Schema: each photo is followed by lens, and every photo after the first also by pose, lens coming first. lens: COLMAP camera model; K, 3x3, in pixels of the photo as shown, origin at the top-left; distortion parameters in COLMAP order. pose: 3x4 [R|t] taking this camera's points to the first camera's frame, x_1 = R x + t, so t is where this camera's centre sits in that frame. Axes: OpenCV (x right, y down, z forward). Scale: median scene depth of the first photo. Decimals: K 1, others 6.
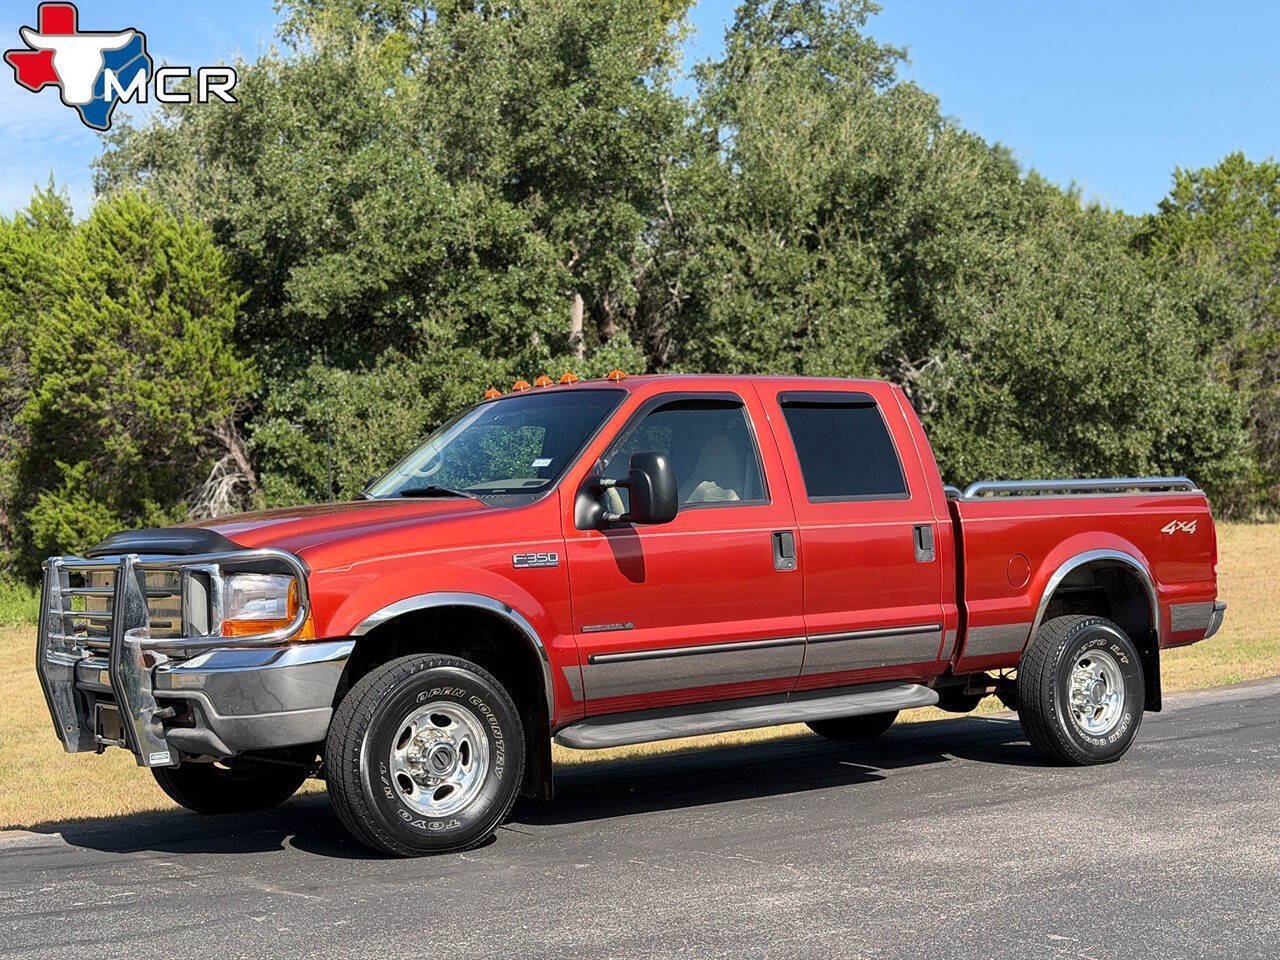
lens RADIAL K [[1777.9, 0, 641.0], [0, 1777.9, 493.8], [0, 0, 1]] dist [0.157304, -0.173151]
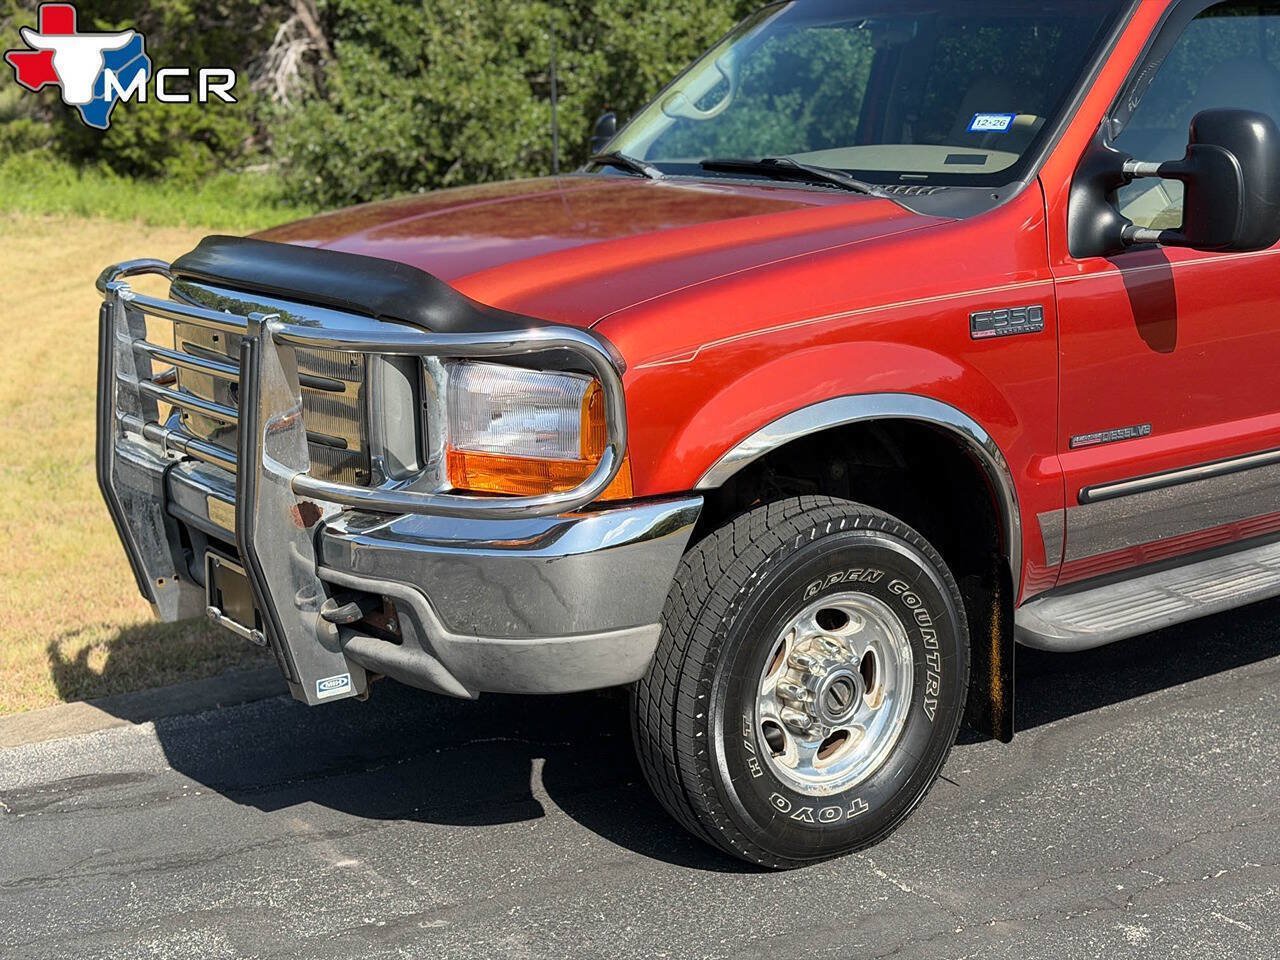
lens RADIAL K [[1777.9, 0, 641.0], [0, 1777.9, 493.8], [0, 0, 1]] dist [0.157304, -0.173151]
pose [[0.999421, 0.024367, -0.023736, -0.124565], [-0.017951, 0.970493, 0.240459, -0.031665], [0.028895, -0.239894, 0.970369, 0.376269]]
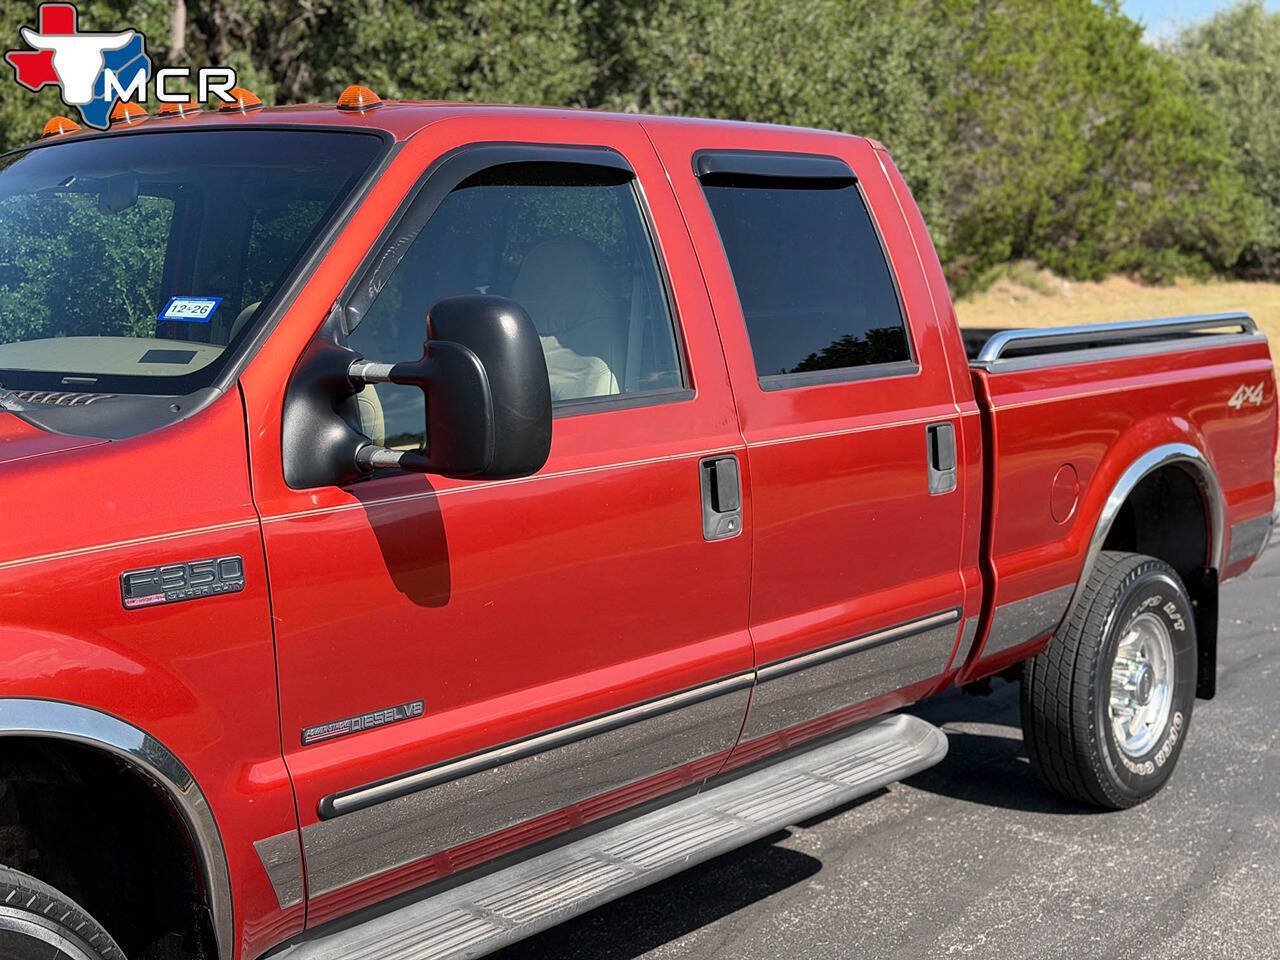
lens RADIAL K [[1777.9, 0, 641.0], [0, 1777.9, 493.8], [0, 0, 1]] dist [0.157304, -0.173151]
pose [[0.976009, -0.003242, 0.217705, -0.038184], [-0.026772, 0.990515, 0.134773, -0.028418], [-0.216077, -0.137368, 0.966665, 0.493384]]
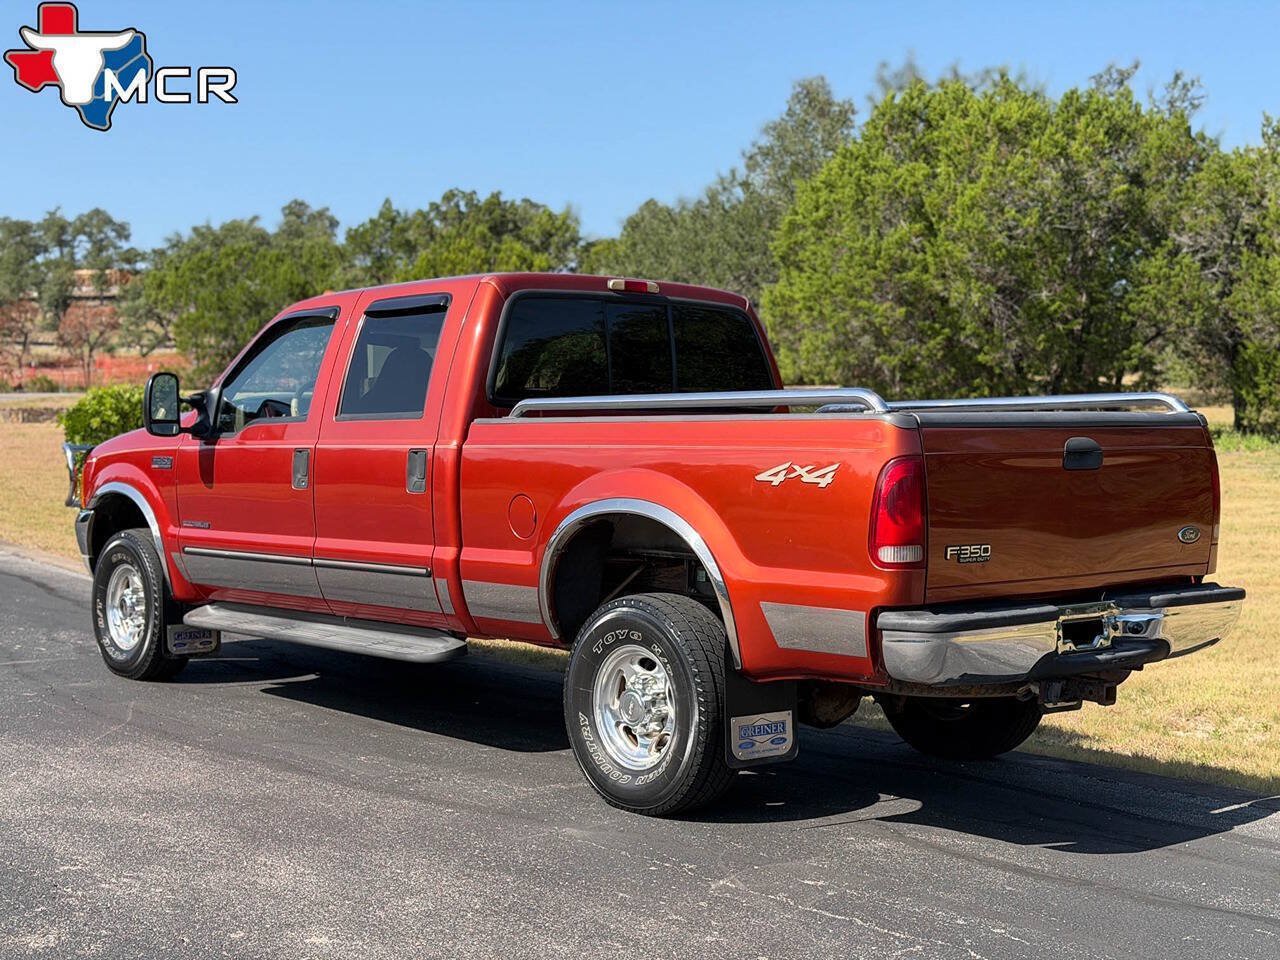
lens RADIAL K [[1765.5, 0, 640.0], [0, 1765.5, 502.5], [0, 0, 1]] dist [0.153460, -0.007540]
pose [[0.073097, 0.064785, -0.995218, 0.957312], [0.003575, 0.997865, 0.065220, -0.011066], [0.997318, -0.008325, 0.072710, 0.999498]]
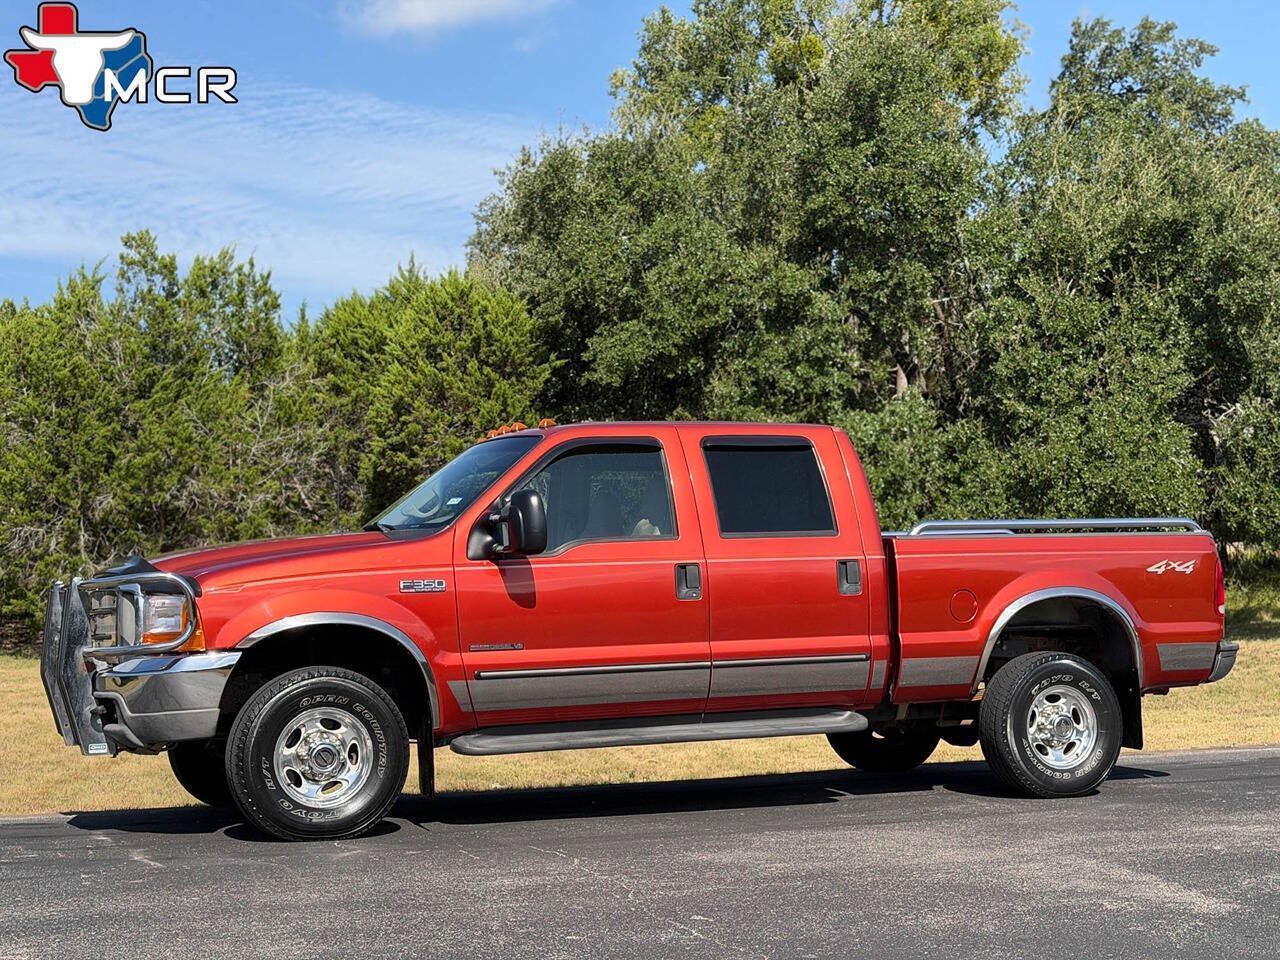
lens RADIAL K [[1777.9, 0, 641.0], [0, 1777.9, 493.8], [0, 0, 1]] dist [0.157304, -0.173151]
pose [[0.968528, -0.005662, -0.248839, 0.289298], [-0.002508, 0.999468, -0.032504, 0.012322], [0.248891, 0.032106, 0.967999, -0.054259]]
